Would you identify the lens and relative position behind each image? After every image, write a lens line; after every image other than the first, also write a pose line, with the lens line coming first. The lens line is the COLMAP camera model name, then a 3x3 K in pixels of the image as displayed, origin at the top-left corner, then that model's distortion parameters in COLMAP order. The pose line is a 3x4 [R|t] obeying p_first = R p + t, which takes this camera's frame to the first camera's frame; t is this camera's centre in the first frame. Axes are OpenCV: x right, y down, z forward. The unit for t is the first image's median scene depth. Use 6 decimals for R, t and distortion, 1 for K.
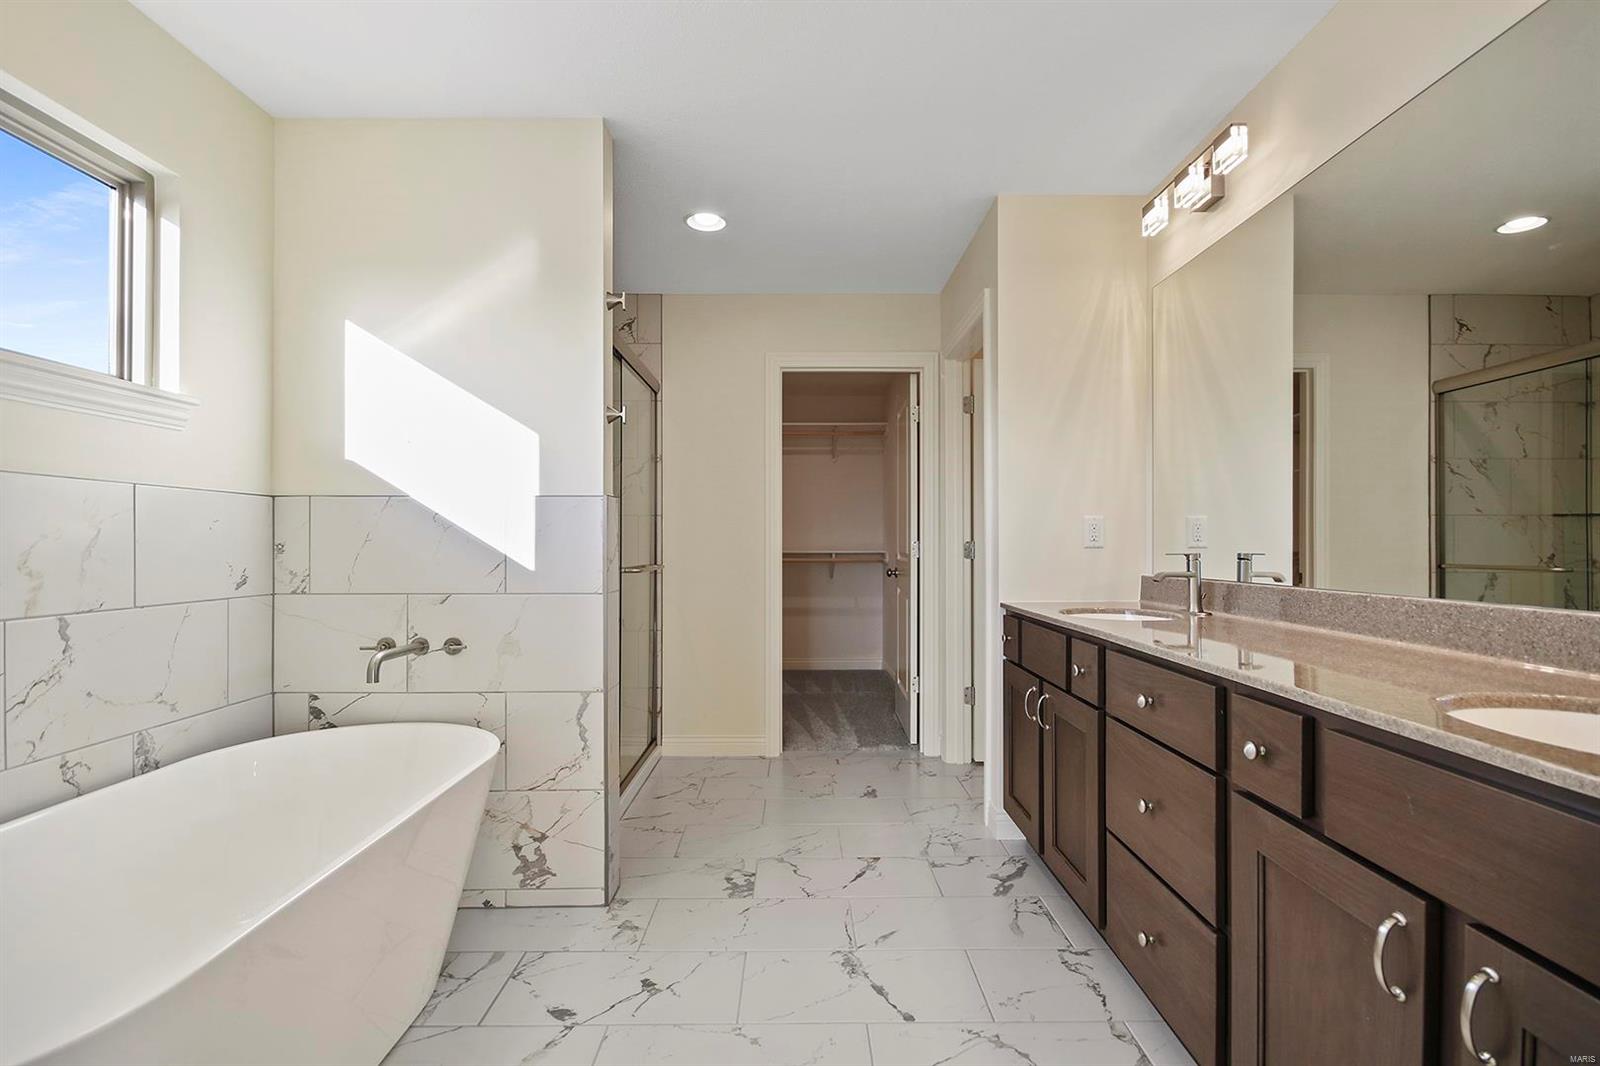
lens RADIAL K [[729.0, 0, 802.3], [0, 729.0, 541.3], [0, 0, 1]] dist [-0.001153, -0.003435]
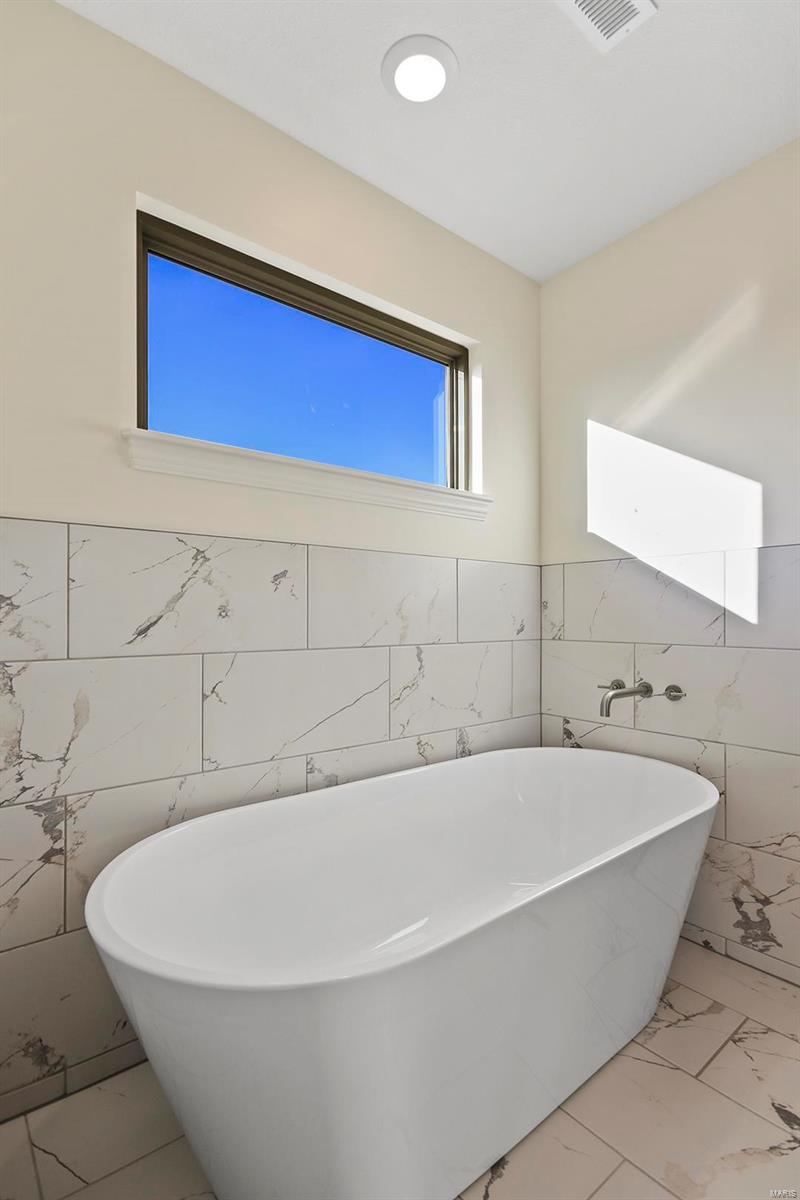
lens RADIAL K [[584.6, 0, 401.7], [0, 584.6, 608.7], [0, 0, 1]] dist [-0.001830, -0.003834]
pose [[0.626404, -0.004121, -0.779487, -0.055798], [0.003230, 0.999991, -0.002690, 0.020106], [0.779492, -0.000833, 0.626412, 0.141357]]
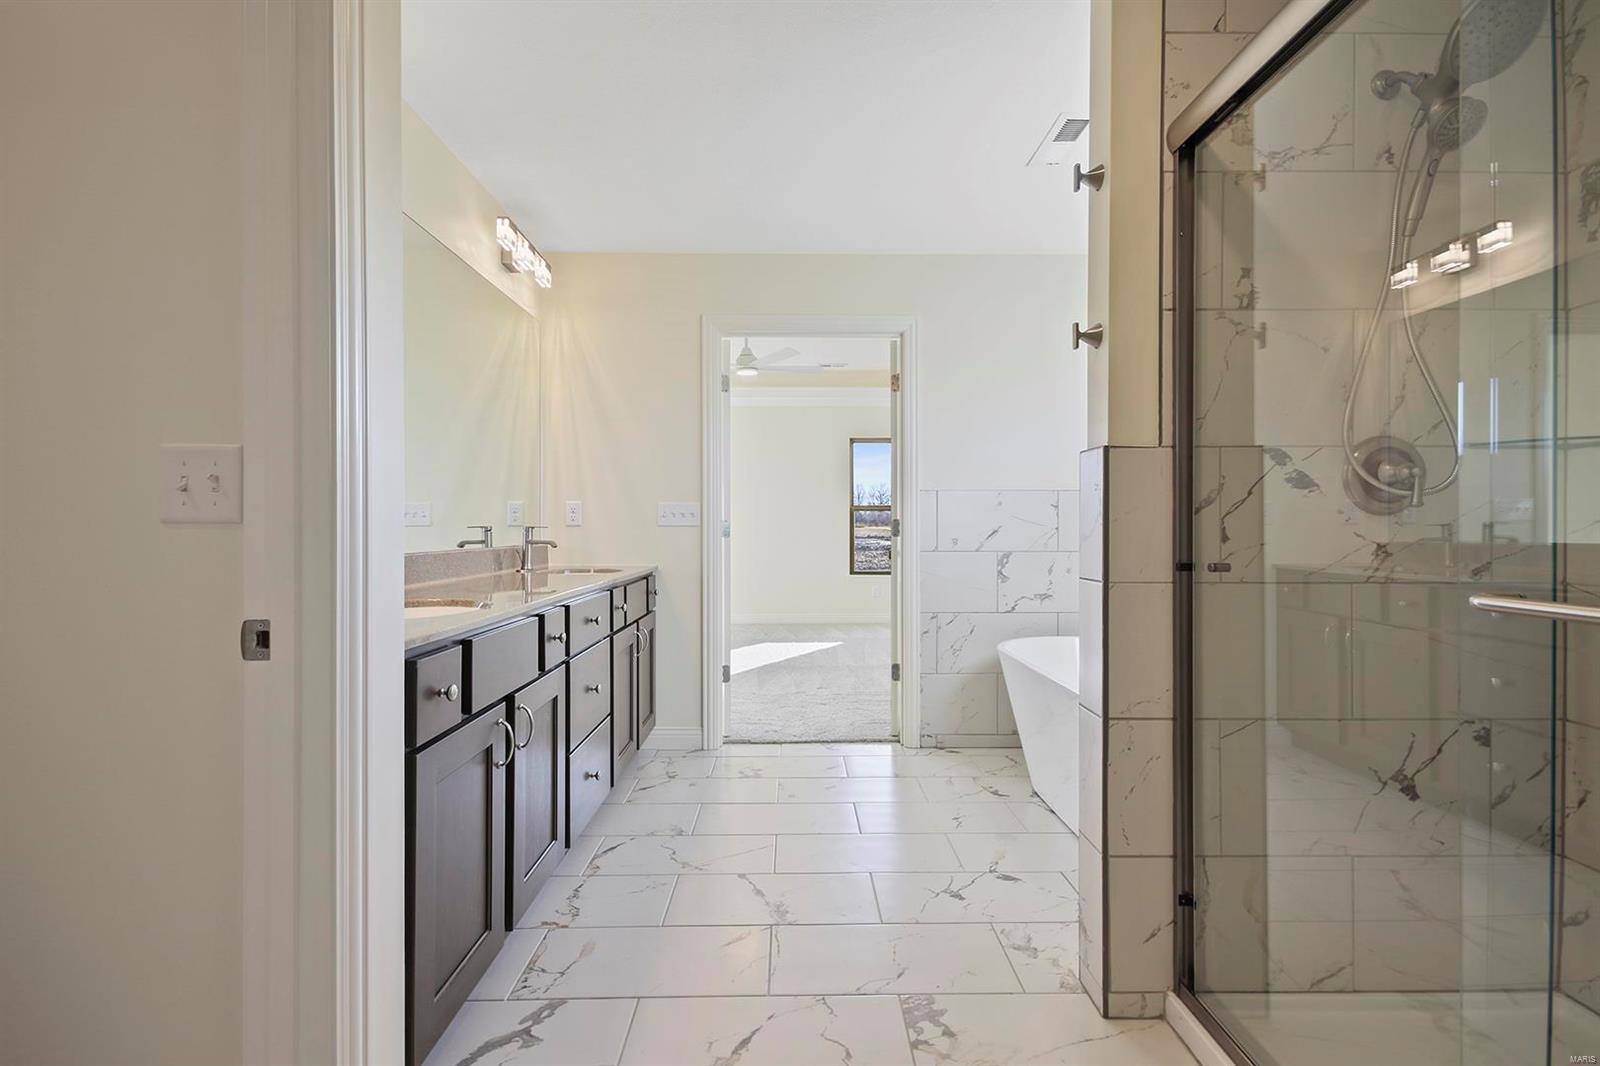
lens RADIAL K [[729.0, 0, 795.7], [0, 729.0, 533.6], [0, 0, 1]] dist [-0.001153, -0.003435]
pose [[-0.999989, 0.004669, -0.000497, 0.034786], [0.004667, 0.999979, 0.004394, 0.019867], [0.000518, 0.004392, -0.999990, 1.756487]]
